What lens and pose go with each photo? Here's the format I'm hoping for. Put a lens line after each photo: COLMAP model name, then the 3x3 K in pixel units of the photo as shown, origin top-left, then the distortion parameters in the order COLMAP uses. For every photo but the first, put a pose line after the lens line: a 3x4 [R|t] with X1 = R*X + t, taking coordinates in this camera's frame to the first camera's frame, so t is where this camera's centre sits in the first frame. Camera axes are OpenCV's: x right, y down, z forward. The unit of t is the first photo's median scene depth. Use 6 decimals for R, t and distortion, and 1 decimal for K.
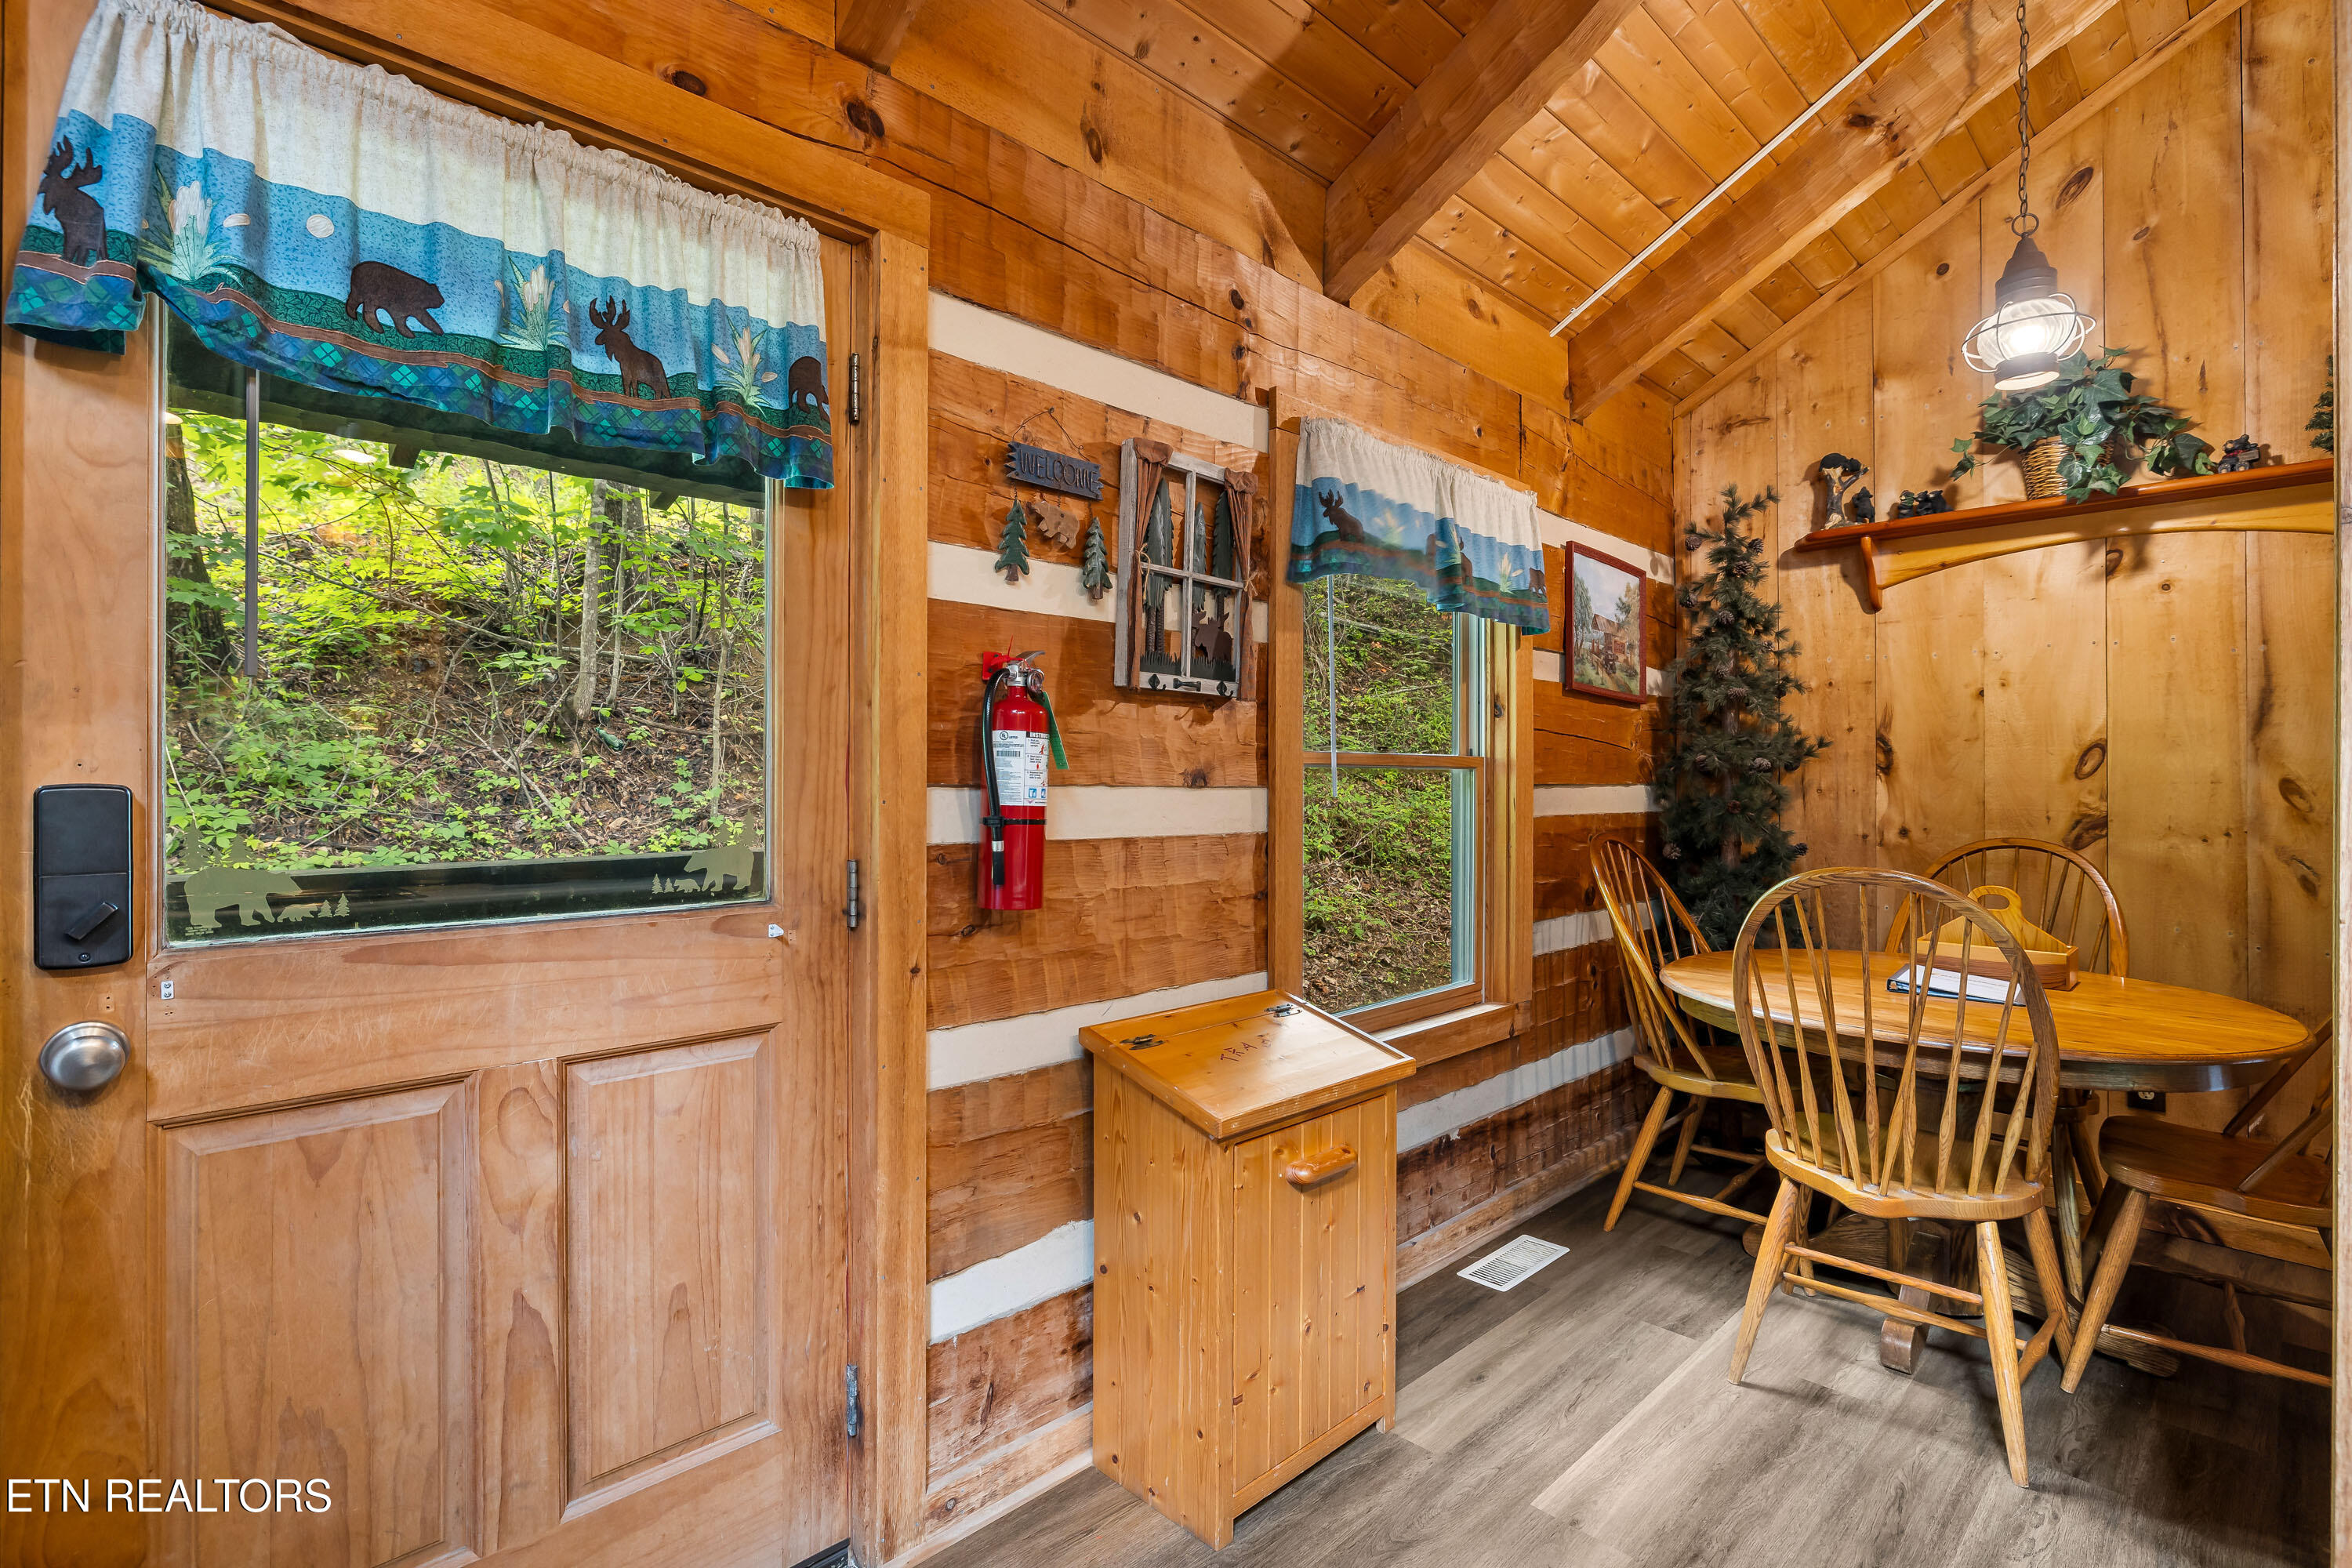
lens RADIAL K [[1094.0, 0, 1166.1], [0, 1094.0, 780.1], [0, 0, 1]] dist [-0.004761, 0.001069]
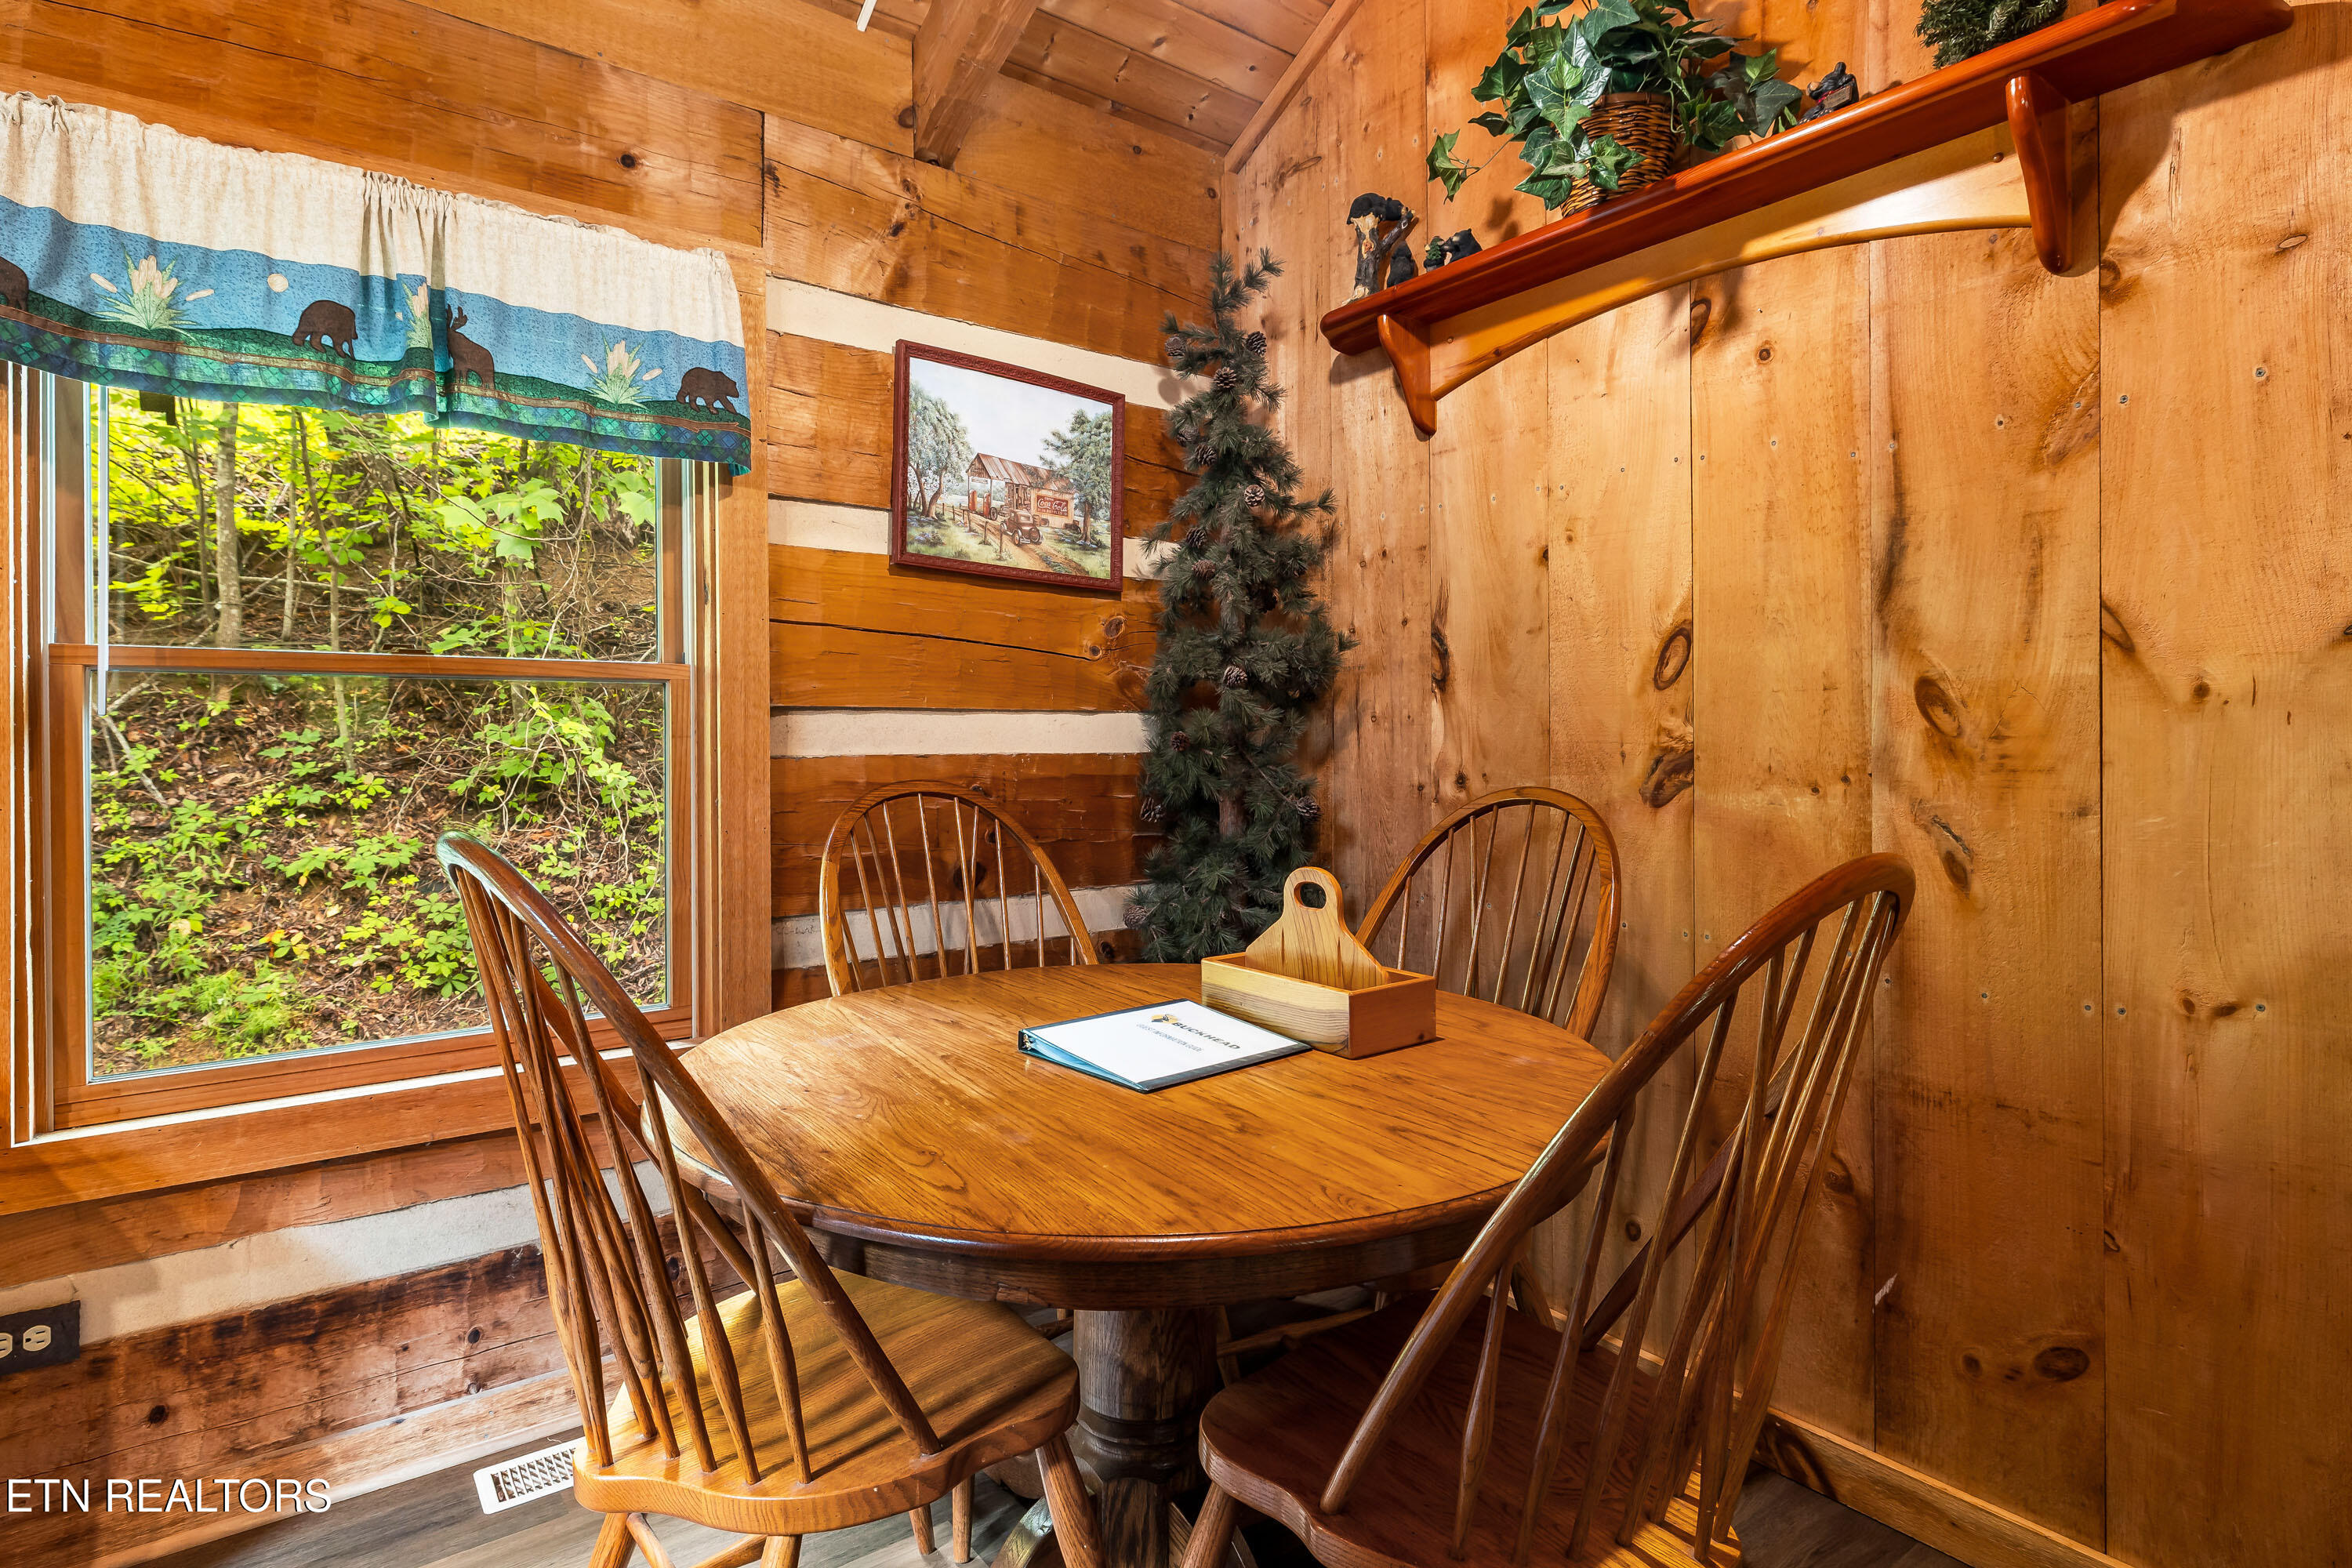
lens RADIAL K [[1215.5, 0, 1172.7], [0, 1215.5, 746.3], [0, 0, 1]] dist [-0.001922, 0.000183]
pose [[0.992896, -0.005652, -0.118854, 0.647658], [0.006366, 0.999964, 0.005624, 0.024832], [0.118818, -0.006341, 0.992896, 0.303740]]
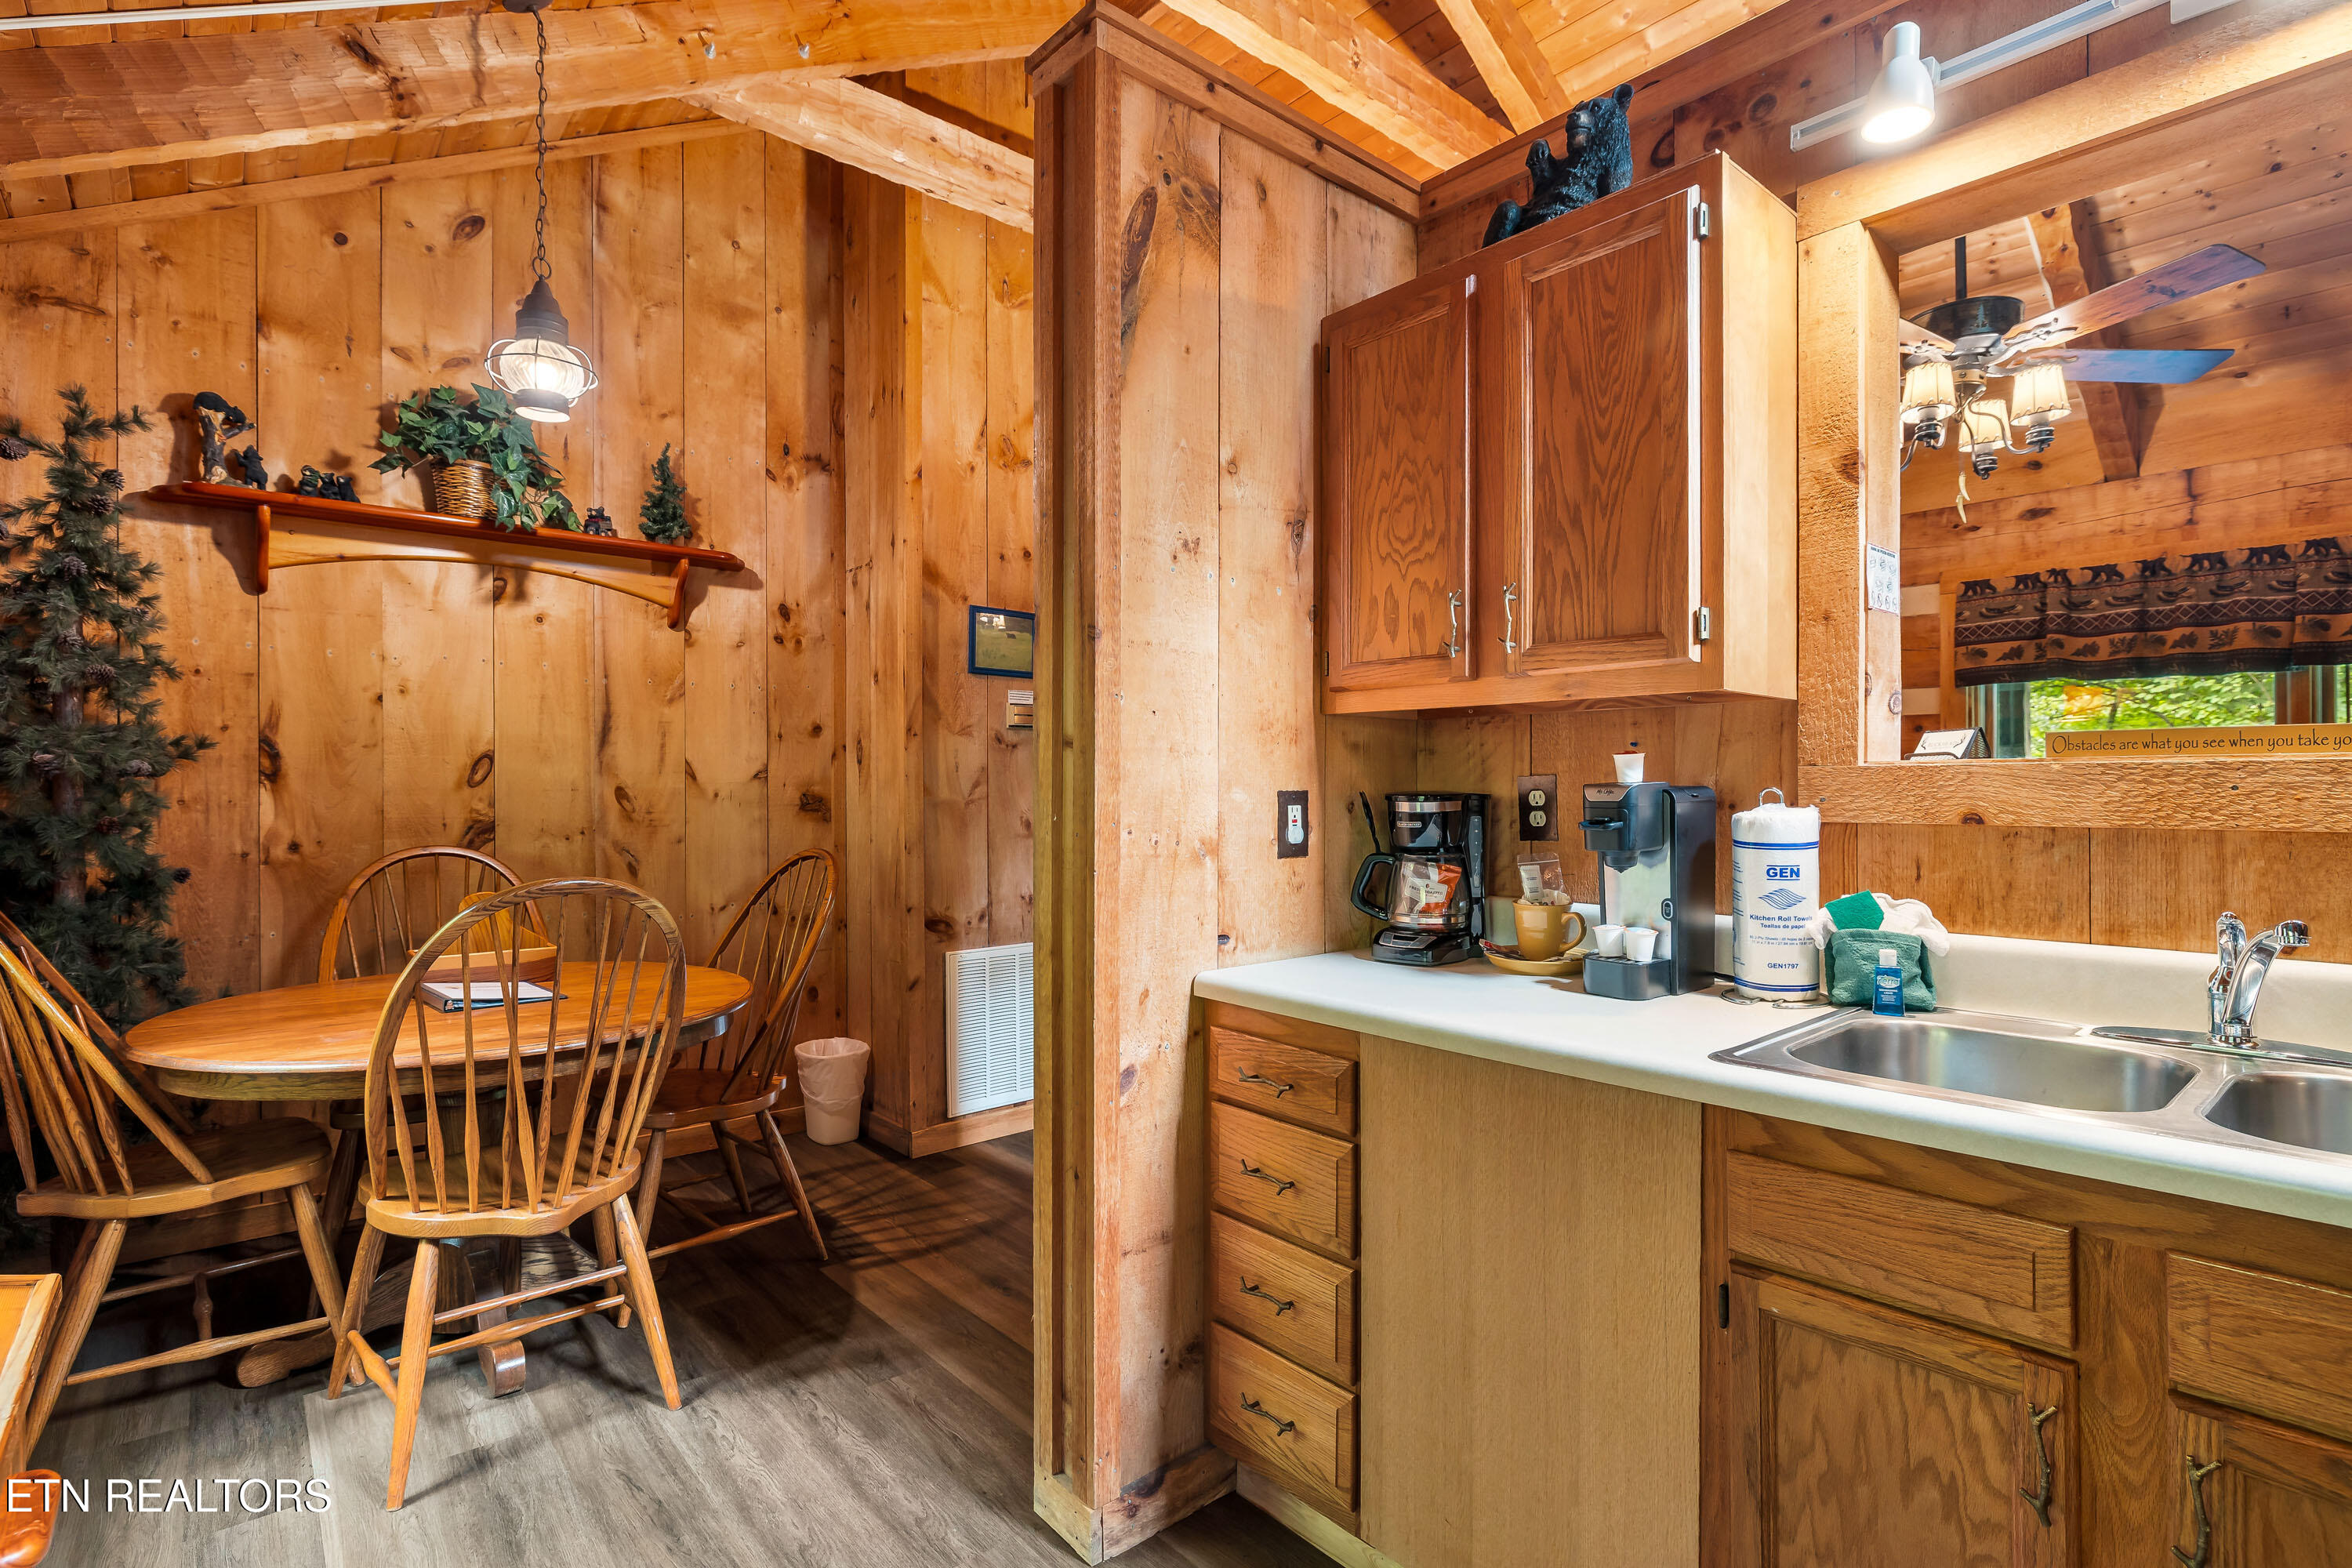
lens RADIAL K [[1129.3, 0, 1187.4], [0, 1129.3, 785.4], [0, 0, 1]] dist [-0.009234, 0.001861]
pose [[0.055563, 0.000198, 0.998455, -0.215828], [0.001628, 0.999999, -0.000289, -0.001271], [-0.998454, 0.001641, 0.055563, 0.242880]]
